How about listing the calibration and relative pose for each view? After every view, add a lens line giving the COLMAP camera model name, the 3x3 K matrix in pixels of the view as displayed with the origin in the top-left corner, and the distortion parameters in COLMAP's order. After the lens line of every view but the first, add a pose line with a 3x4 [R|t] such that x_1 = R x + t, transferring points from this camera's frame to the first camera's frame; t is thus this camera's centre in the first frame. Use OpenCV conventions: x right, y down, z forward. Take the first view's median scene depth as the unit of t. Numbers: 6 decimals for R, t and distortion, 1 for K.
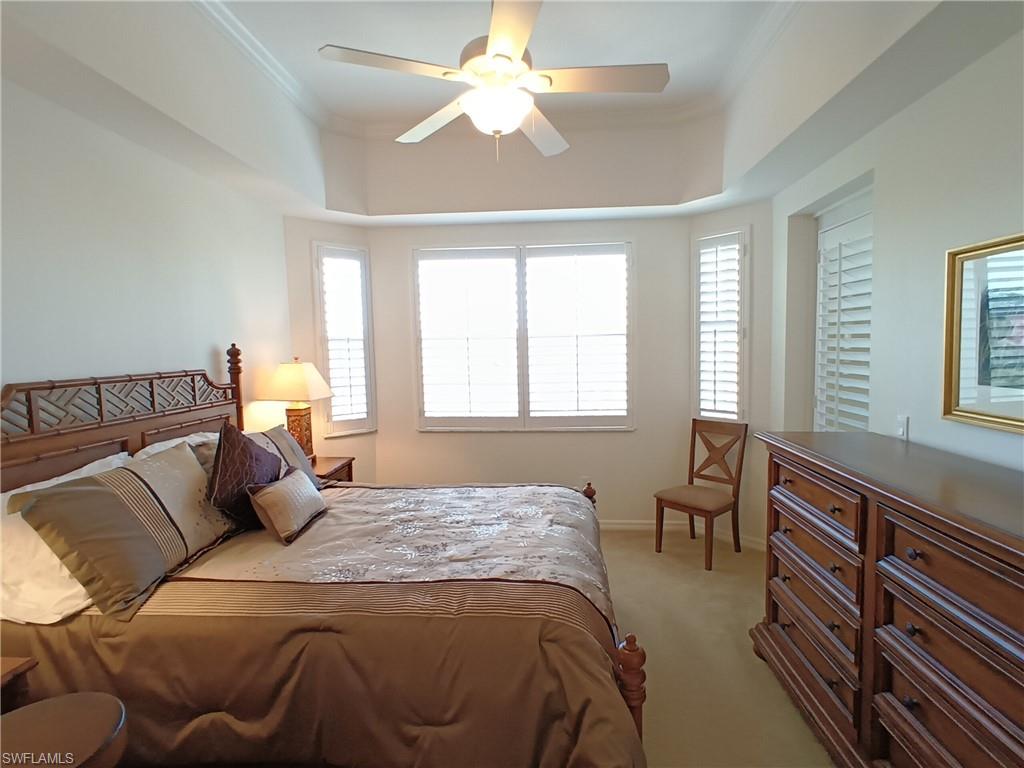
lens RADIAL K [[501.3, 0, 512.0], [0, 501.3, 384.0], [0, 0, 1]] dist [0.001012, -0.000589]
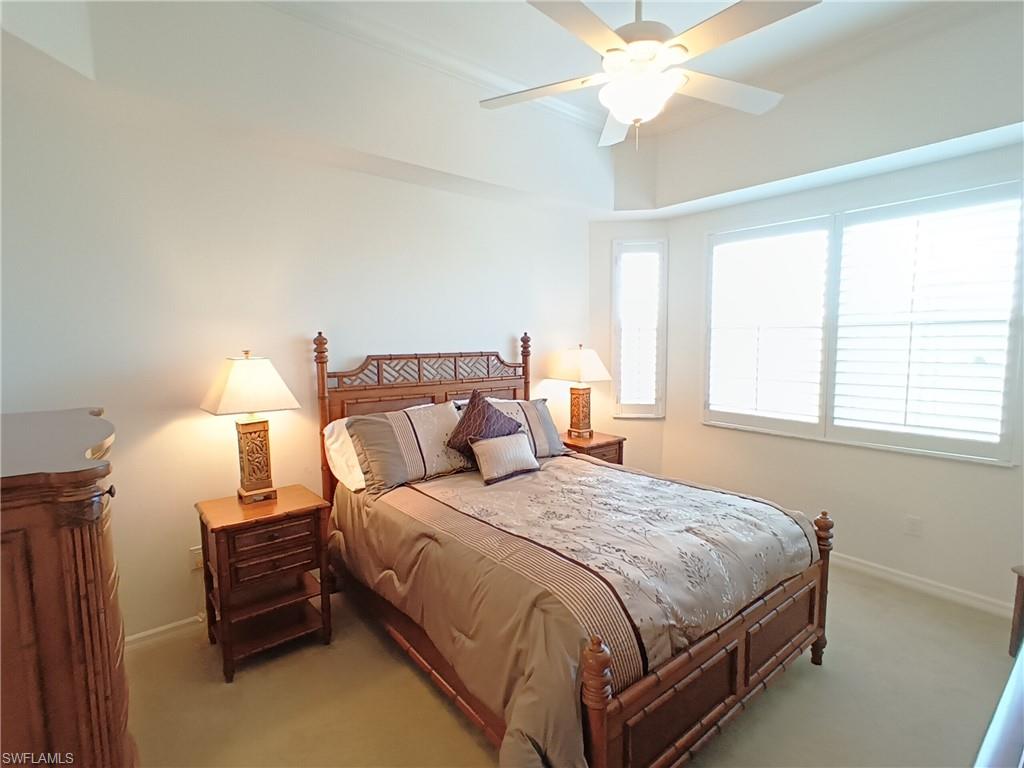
lens RADIAL K [[501.3, 0, 512.0], [0, 501.3, 384.0], [0, 0, 1]] dist [0.001012, -0.000589]
pose [[0.685497, 0.080576, -0.723603, 0.436430], [-0.063257, 0.996690, 0.051060, -0.014868], [0.725322, 0.010772, 0.688325, 0.113797]]
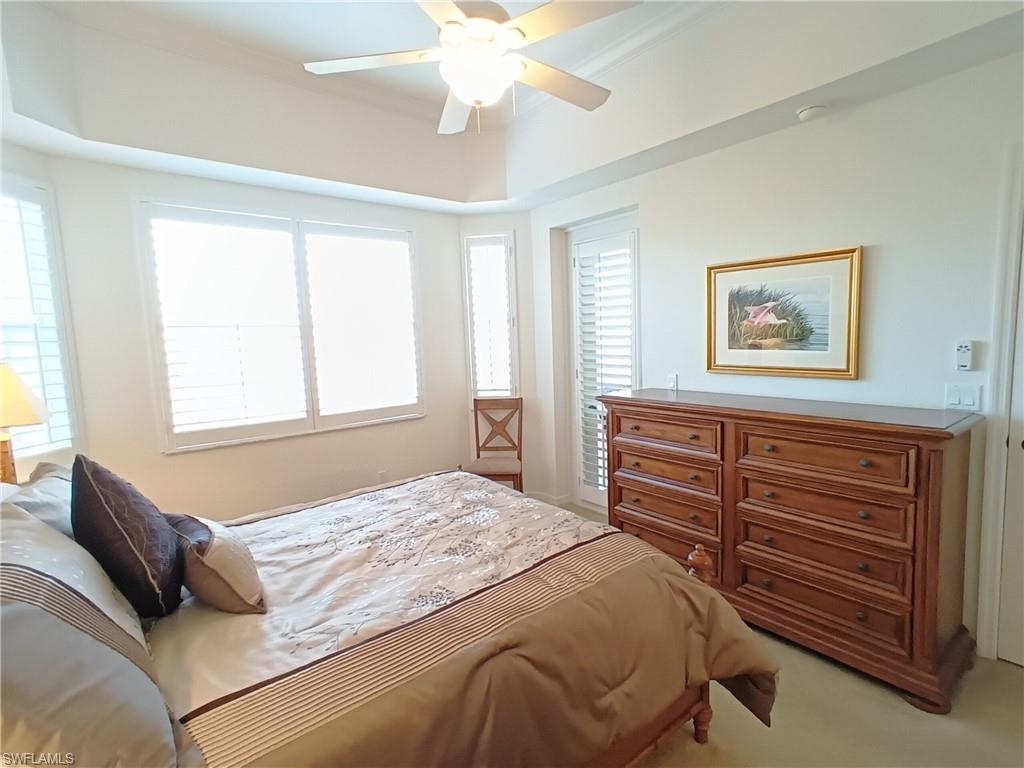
lens RADIAL K [[502.7, 0, 512.0], [0, 502.7, 384.0], [0, 0, 1]] dist [0.008385, -0.000173]
pose [[0.728526, -0.075324, 0.680864, -0.532425], [0.070879, 0.996890, 0.034446, 0.005620], [-0.681341, 0.023165, 0.731599, 0.204863]]
